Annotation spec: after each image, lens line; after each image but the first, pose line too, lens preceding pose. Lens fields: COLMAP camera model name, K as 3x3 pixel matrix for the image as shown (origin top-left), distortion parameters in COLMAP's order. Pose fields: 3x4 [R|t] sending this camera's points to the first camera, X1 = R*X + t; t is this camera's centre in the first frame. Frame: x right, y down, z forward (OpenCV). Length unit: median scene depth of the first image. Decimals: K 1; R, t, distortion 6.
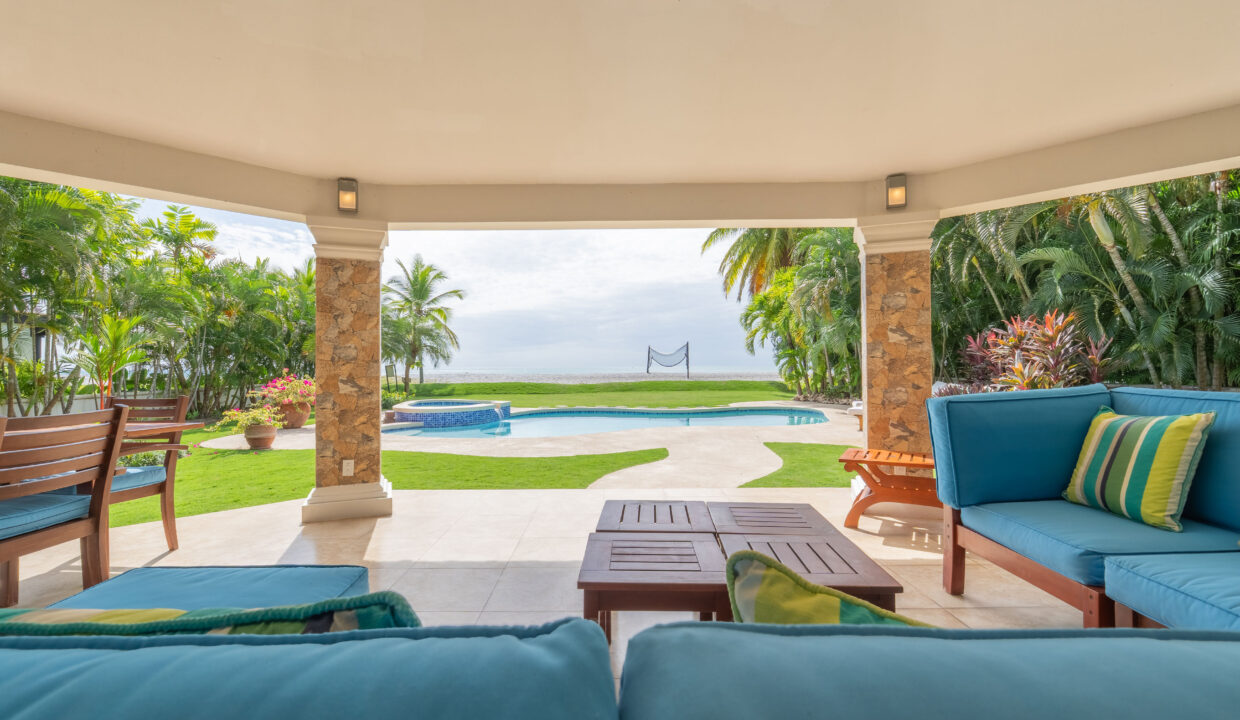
lens RADIAL K [[533.4, 0, 643.8], [0, 533.4, 358.2], [0, 0, 1]] dist [0.000340, 0.000057]
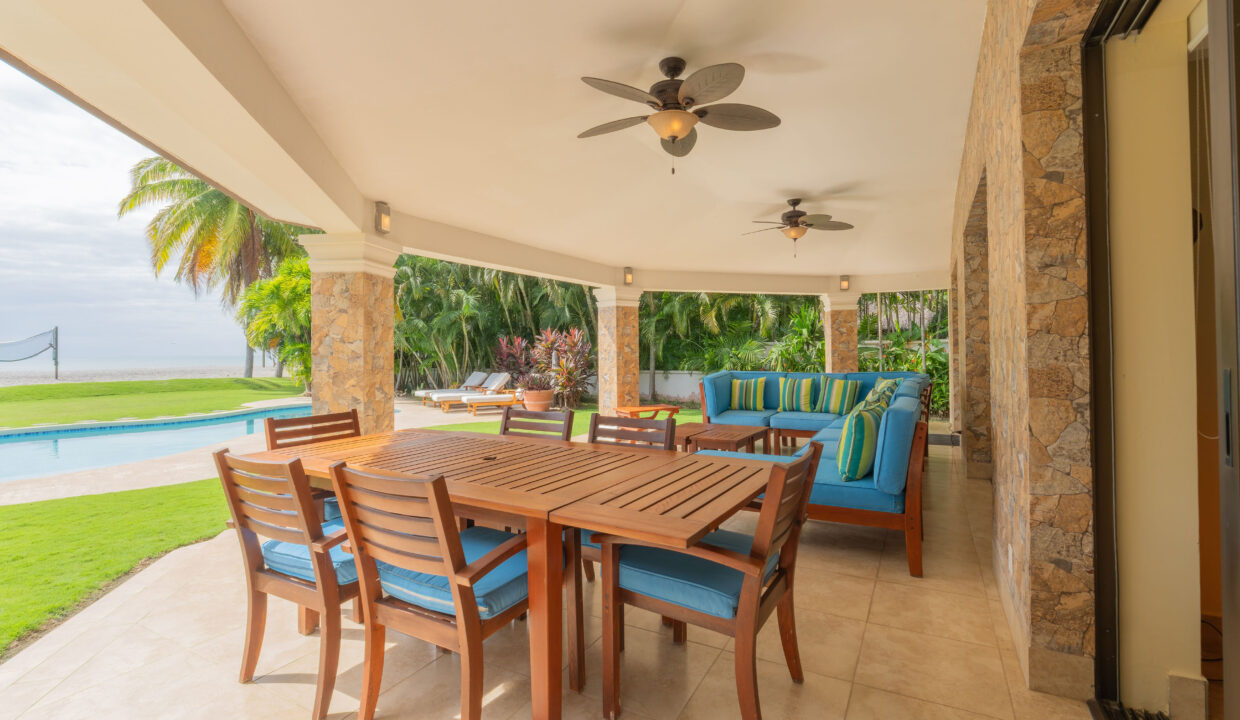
lens RADIAL K [[533.4, 0, 643.8], [0, 533.4, 358.2], [0, 0, 1]] dist [0.000340, 0.000057]
pose [[0.481401, -0.006101, 0.876479, -1.211107], [-0.008087, 0.999902, 0.011402, -0.029595], [-0.876463, -0.012577, 0.481304, -0.003827]]
